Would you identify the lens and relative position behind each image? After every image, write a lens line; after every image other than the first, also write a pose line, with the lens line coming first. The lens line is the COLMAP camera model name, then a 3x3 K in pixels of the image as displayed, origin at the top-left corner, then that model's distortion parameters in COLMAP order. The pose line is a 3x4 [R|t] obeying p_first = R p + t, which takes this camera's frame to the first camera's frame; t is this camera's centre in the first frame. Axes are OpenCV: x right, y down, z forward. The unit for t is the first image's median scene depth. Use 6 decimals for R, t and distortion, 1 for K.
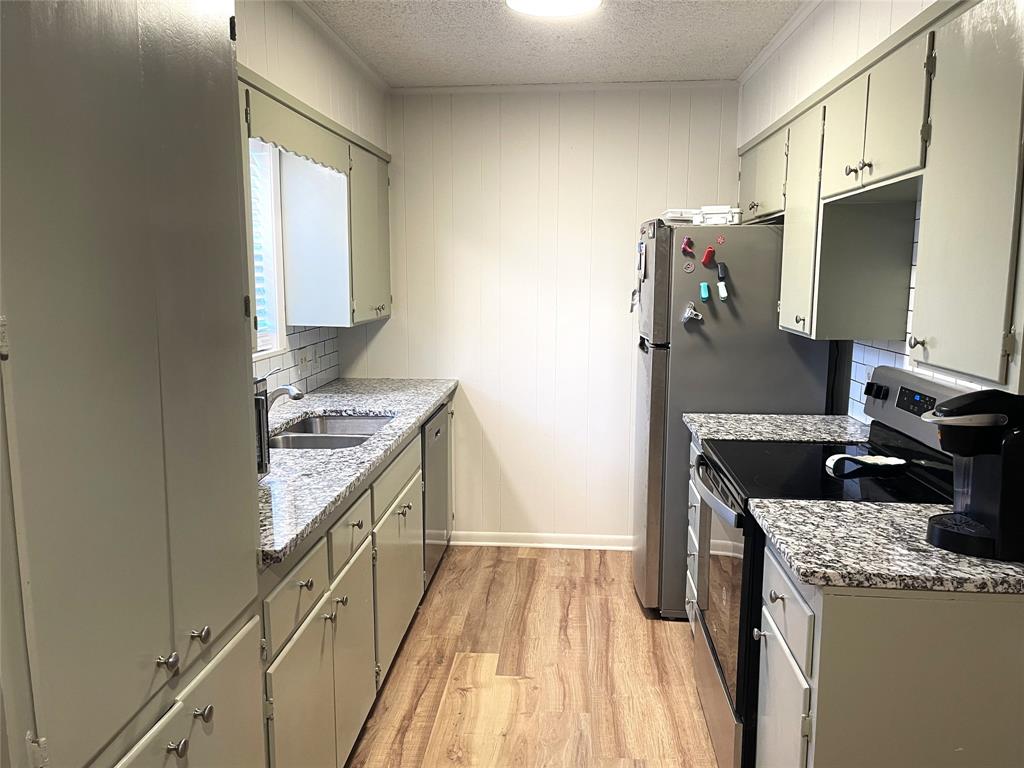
lens RADIAL K [[758.1, 0, 512.0], [0, 758.1, 384.0], [0, 0, 1]] dist [0.060373, -0.080354]
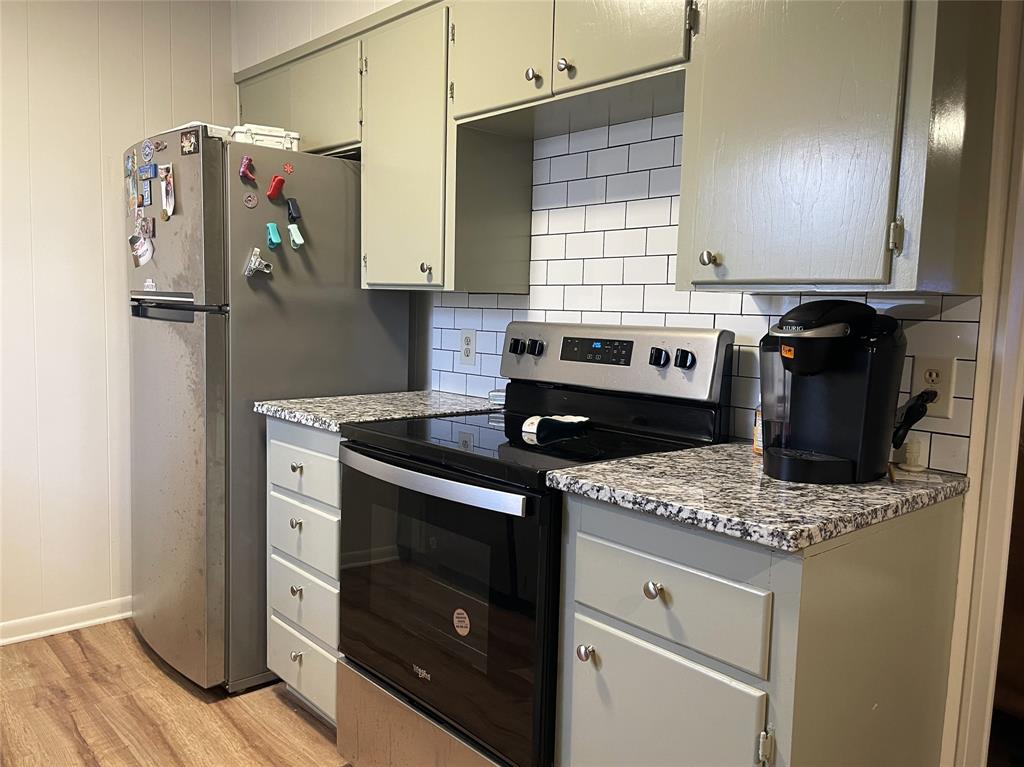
lens RADIAL K [[795.9, 0, 512.0], [0, 795.9, 383.5], [0, 0, 1]] dist [0.070907, -0.096921]
pose [[0.690716, -0.055857, 0.720966, -0.155015], [0.074988, 0.997170, 0.005414, 0.035221], [-0.719228, 0.050324, 0.692950, 0.293512]]
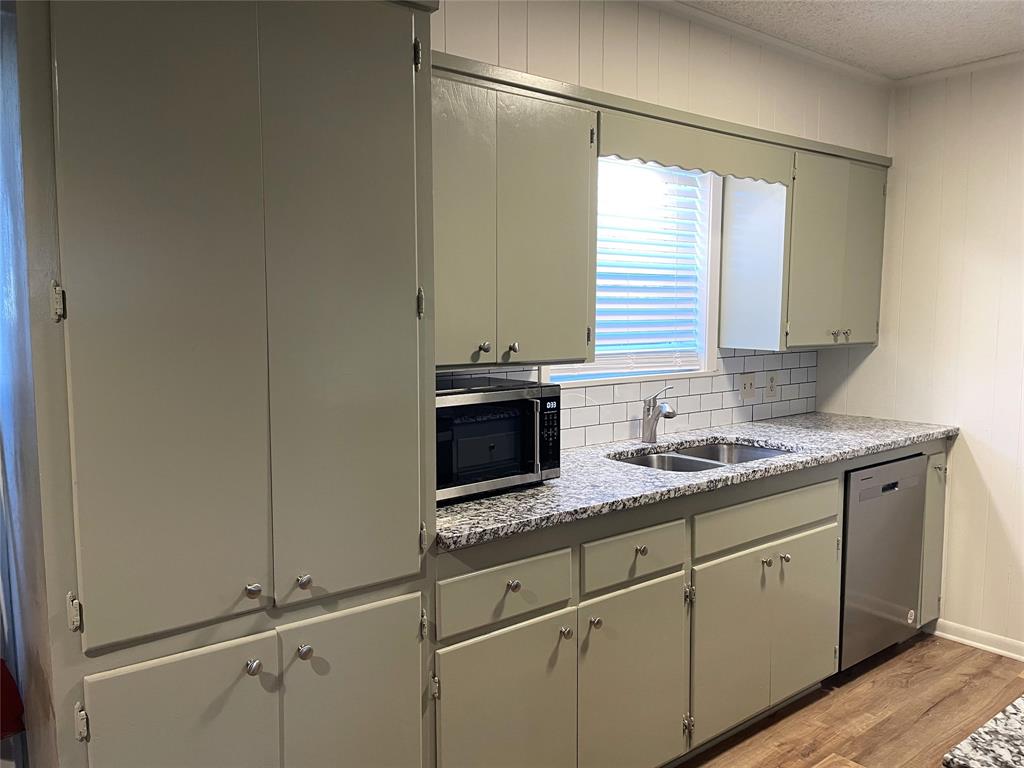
lens RADIAL K [[758.1, 0, 512.0], [0, 758.1, 384.0], [0, 0, 1]] dist [0.060373, -0.080354]
pose [[0.691414, 0.067970, -0.719254, 0.244406], [-0.103365, 0.994629, -0.005370, 0.002341], [0.715026, 0.078058, 0.694726, 0.157489]]
